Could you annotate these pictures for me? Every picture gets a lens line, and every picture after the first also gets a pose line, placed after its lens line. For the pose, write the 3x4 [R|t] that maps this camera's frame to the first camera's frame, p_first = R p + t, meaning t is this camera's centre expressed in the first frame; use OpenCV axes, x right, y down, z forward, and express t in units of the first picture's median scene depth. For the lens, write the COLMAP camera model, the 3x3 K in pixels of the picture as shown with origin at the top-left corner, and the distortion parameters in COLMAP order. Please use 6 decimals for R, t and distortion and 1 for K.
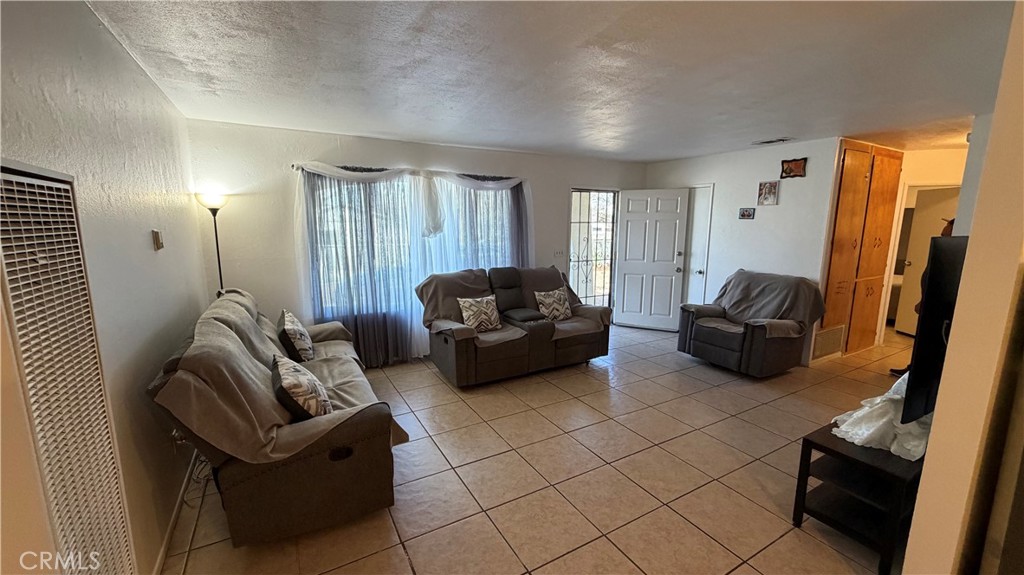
lens RADIAL K [[409.2, 0, 507.8], [0, 409.2, 289.4], [0, 0, 1]] dist [-0.000601, 0.000034]
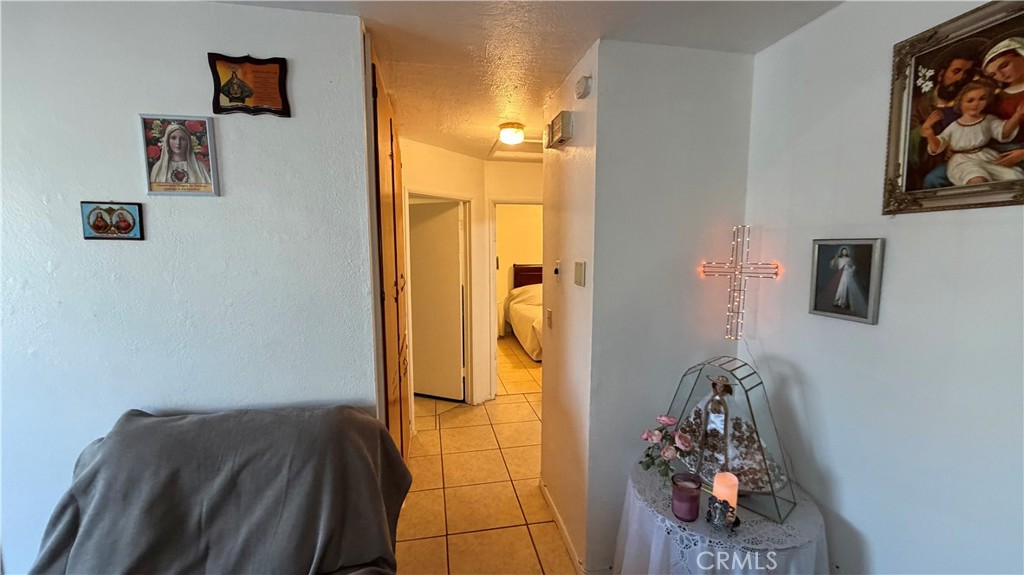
lens RADIAL K [[409.2, 0, 508.5], [0, 409.2, 290.2], [0, 0, 1]] dist [-0.000601, 0.000034]
pose [[0.323263, -0.102166, 0.940778, 0.417610], [0.164050, 0.985153, 0.050615, -0.111682], [-0.931981, 0.137973, 0.335223, 0.682995]]
